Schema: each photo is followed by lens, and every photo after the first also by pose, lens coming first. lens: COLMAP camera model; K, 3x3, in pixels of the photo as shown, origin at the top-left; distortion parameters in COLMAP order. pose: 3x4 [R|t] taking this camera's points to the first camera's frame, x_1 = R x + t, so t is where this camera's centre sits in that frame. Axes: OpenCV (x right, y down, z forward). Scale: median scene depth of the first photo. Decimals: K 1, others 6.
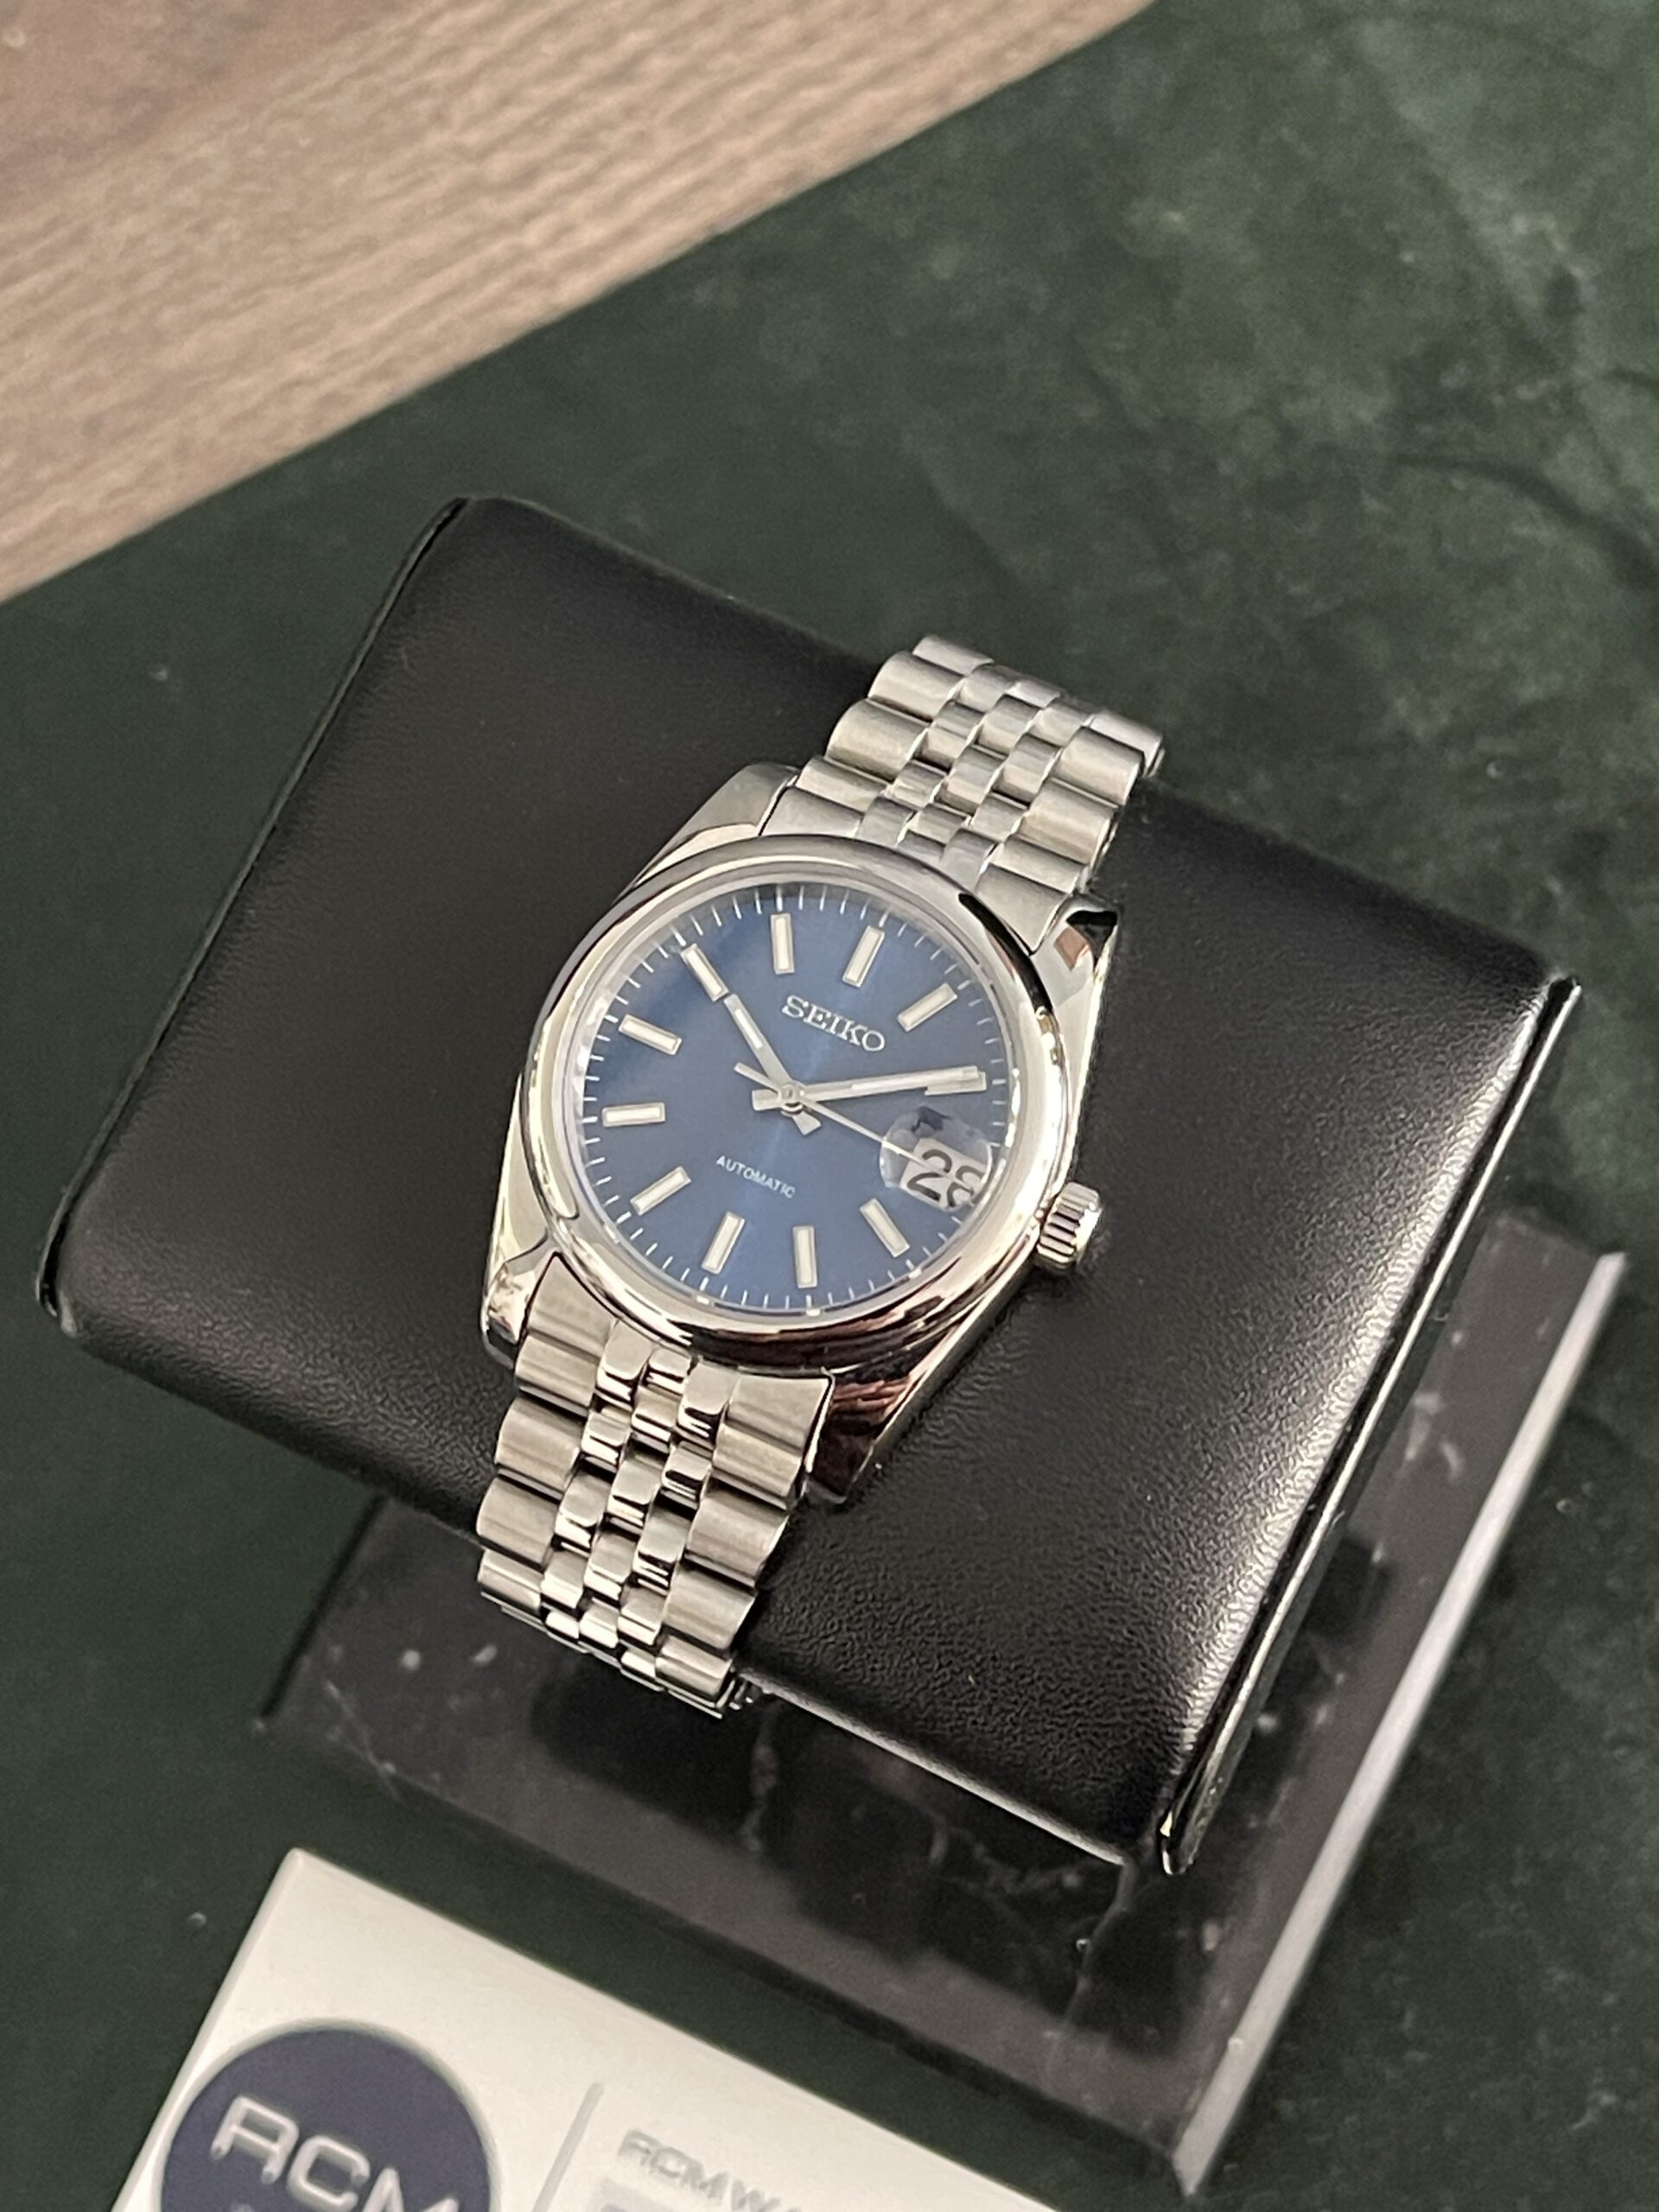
lens RADIAL K [[4842.3, 0, 829.5], [0, 4842.3, 1106.0], [0, 0, 1]] dist [0.304651, 0.142239]
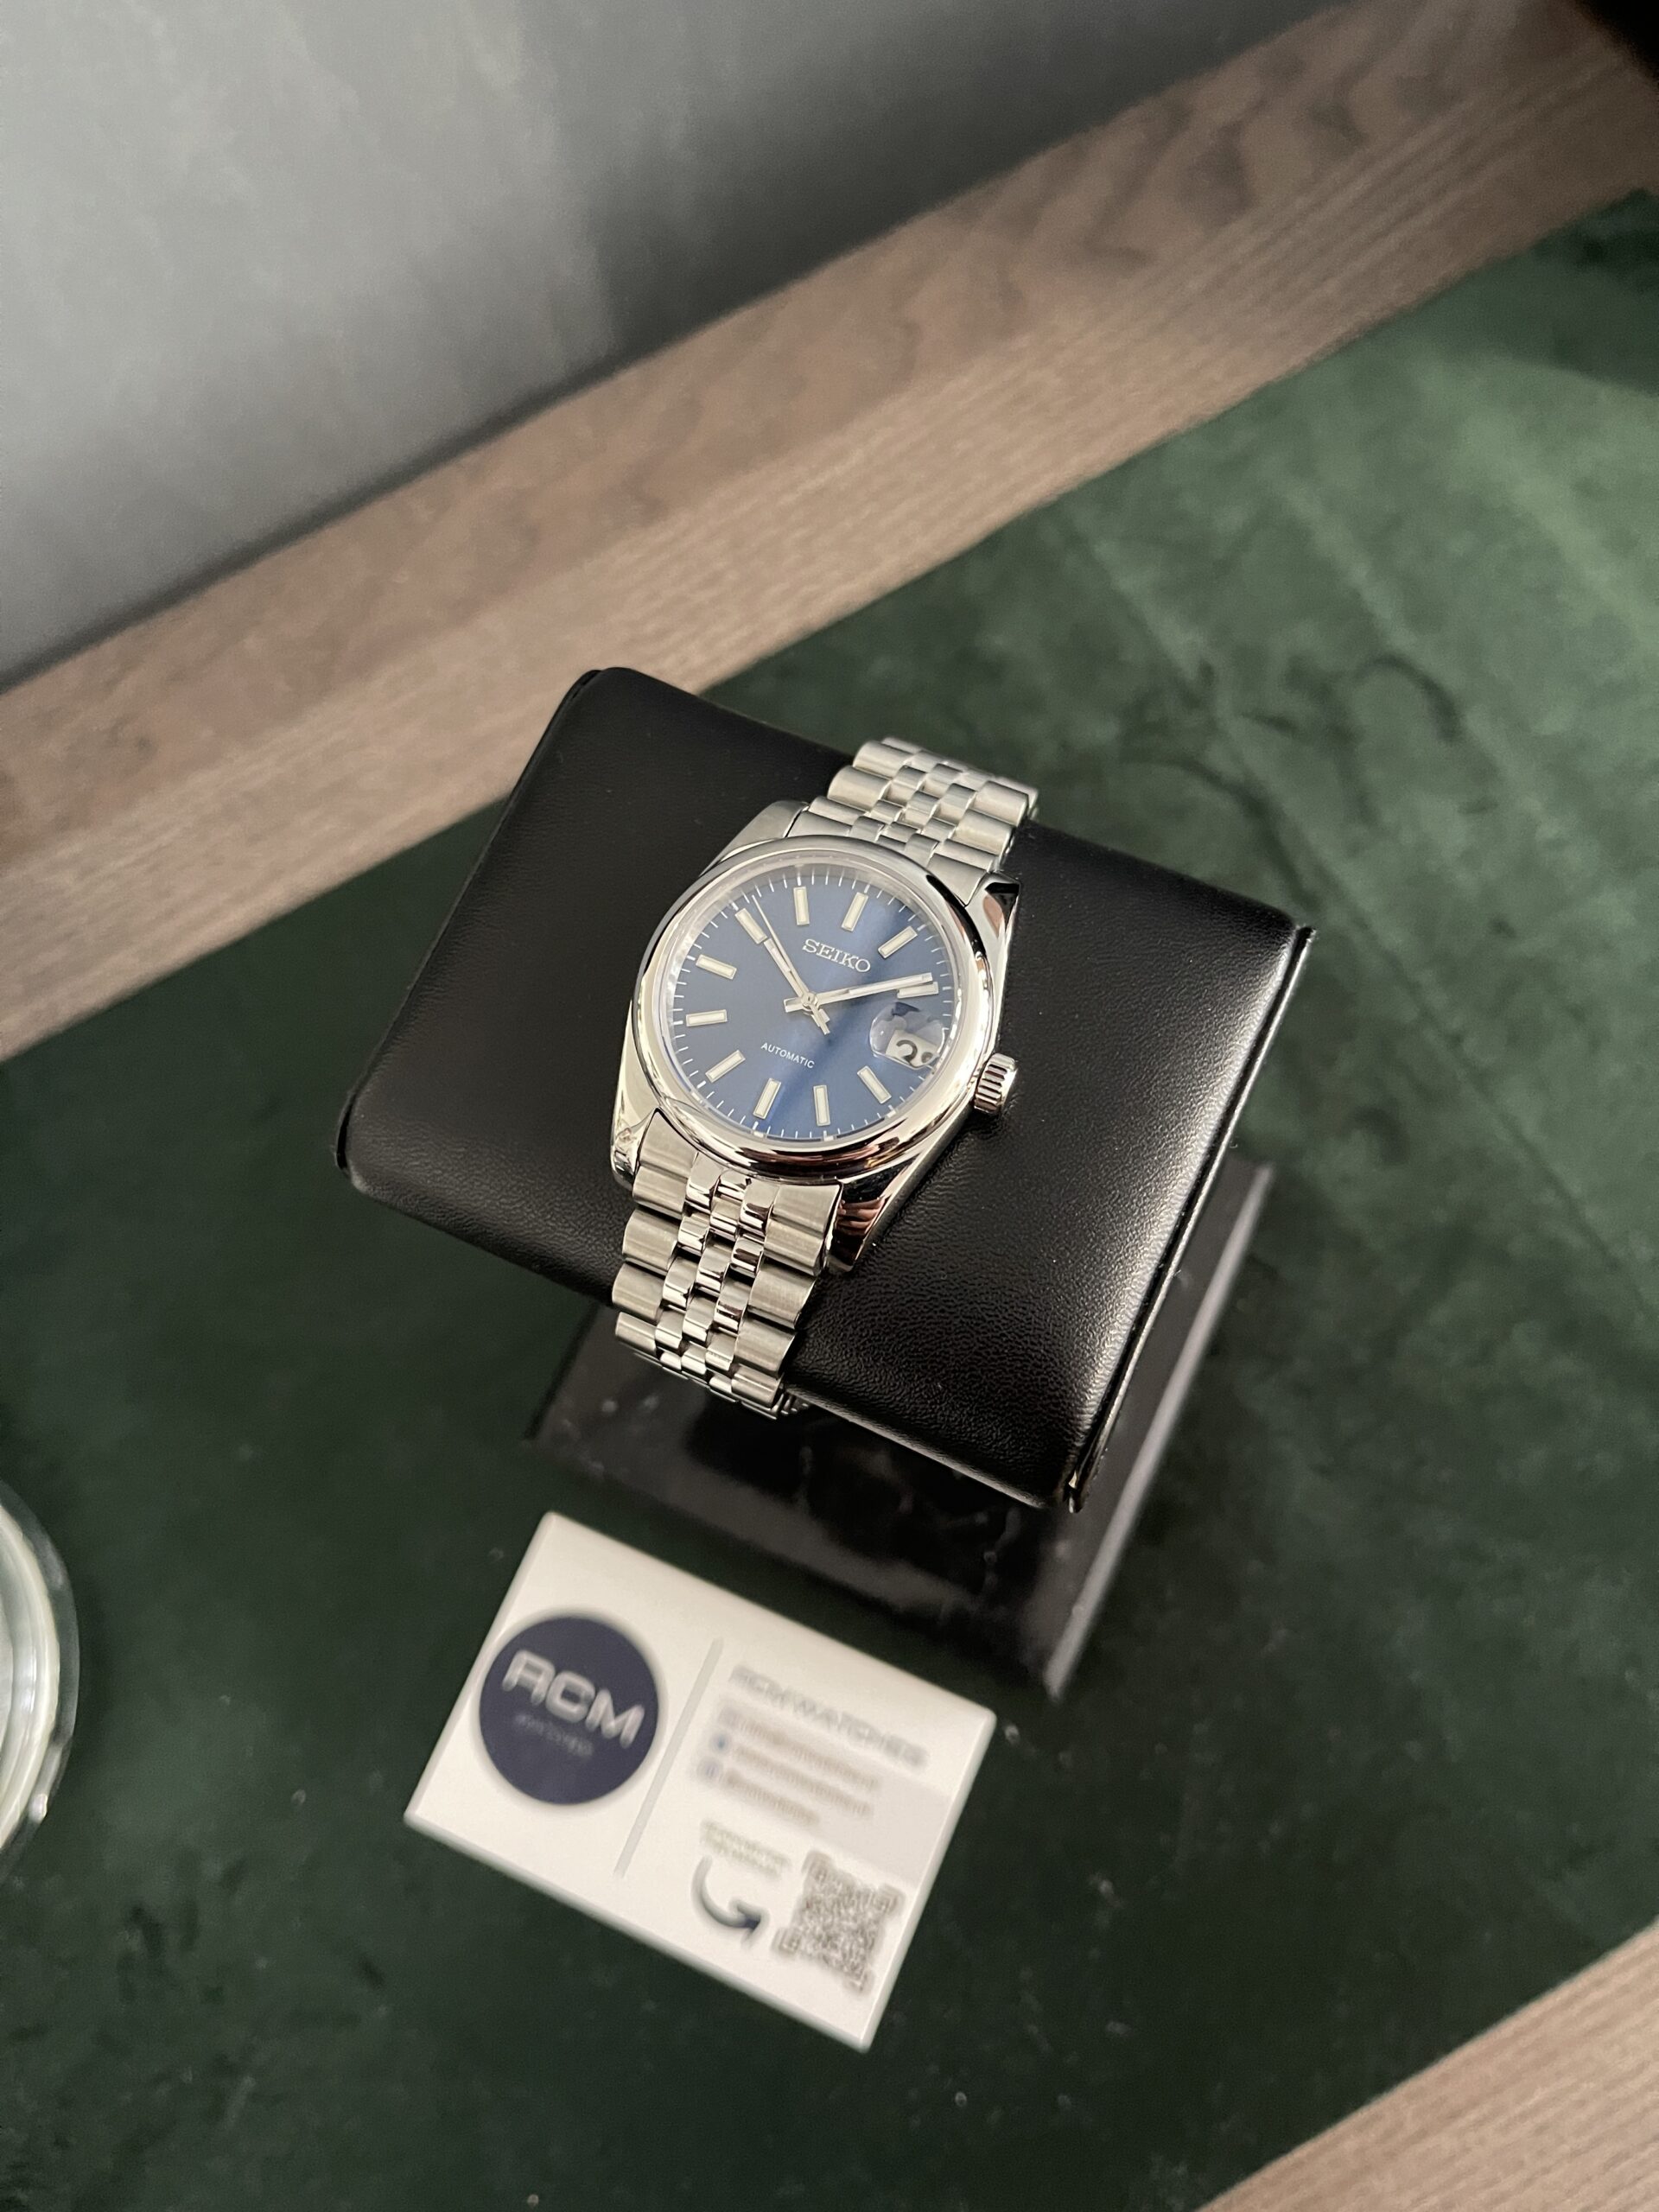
lens RADIAL K [[1942.2, 0, 829.5], [0, 1942.2, 1106.0], [0, 0, 1]] dist [0.184721, -0.002372]
pose [[0.999635, -0.027001, -0.000236, -0.002379], [0.026952, 0.998261, -0.052423, 0.060973], [0.001651, 0.052398, 0.998625, 0.385346]]
